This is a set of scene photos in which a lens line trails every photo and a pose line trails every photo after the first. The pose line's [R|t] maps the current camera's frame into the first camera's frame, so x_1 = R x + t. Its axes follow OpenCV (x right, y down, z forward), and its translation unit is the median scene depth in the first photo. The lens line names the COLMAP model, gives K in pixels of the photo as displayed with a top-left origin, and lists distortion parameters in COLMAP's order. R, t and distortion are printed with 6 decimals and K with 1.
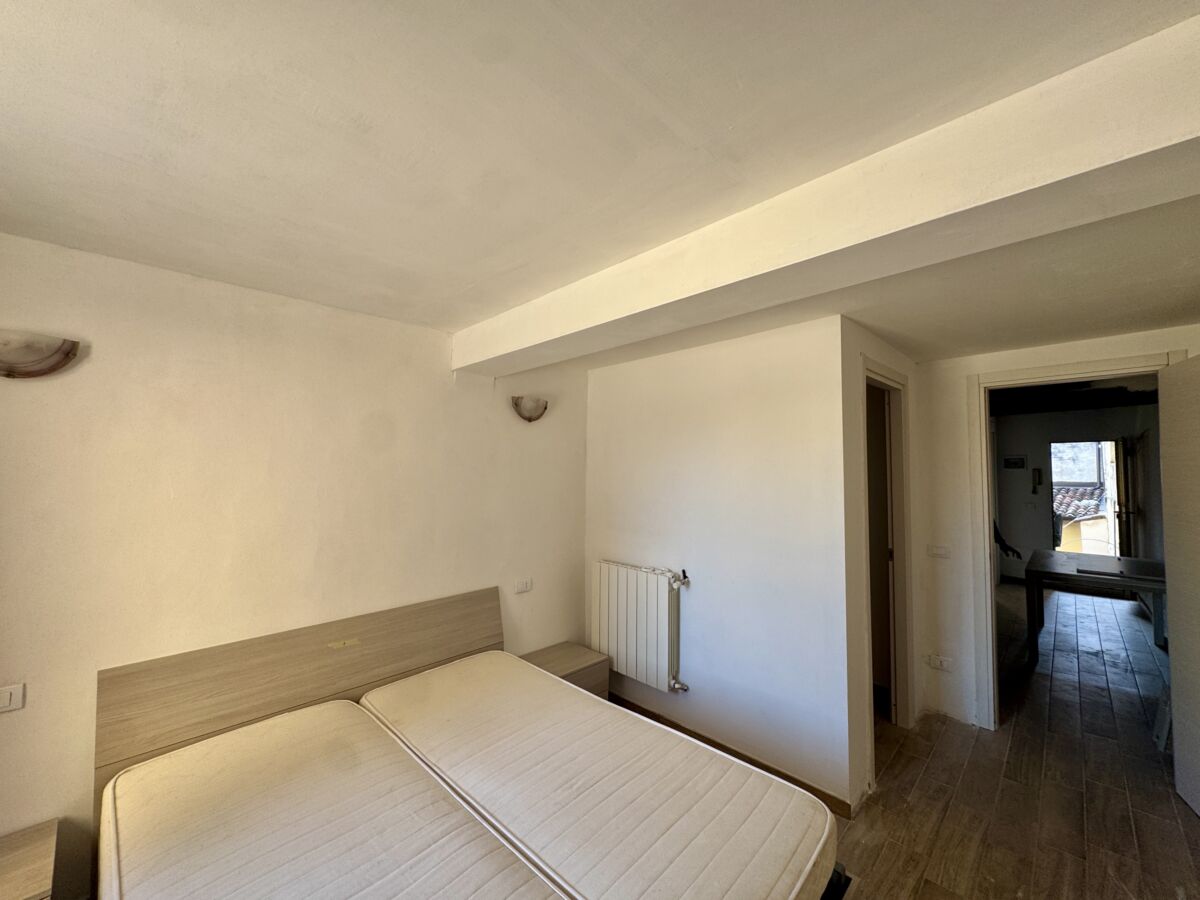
lens RADIAL K [[471.0, 0, 600.0], [0, 471.0, 450.0], [0, 0, 1]] dist [-0.008002, 0.000367]
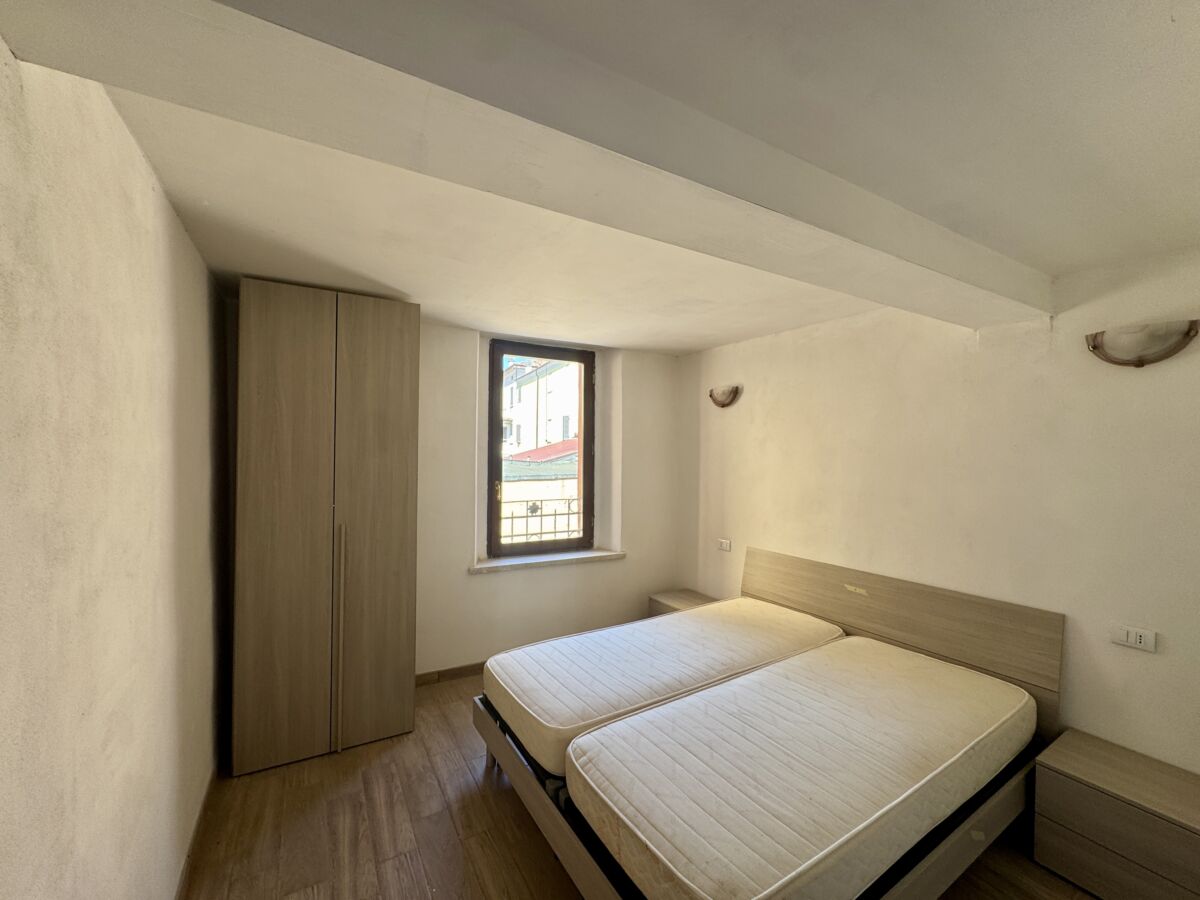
lens RADIAL K [[471.0, 0, 600.0], [0, 471.0, 450.0], [0, 0, 1]] dist [-0.008002, 0.000367]
pose [[-0.236941, -0.002097, -0.971522, 0.786537], [0.031078, 0.999470, -0.009737, 0.039853], [0.971027, -0.032501, -0.236750, 0.642640]]
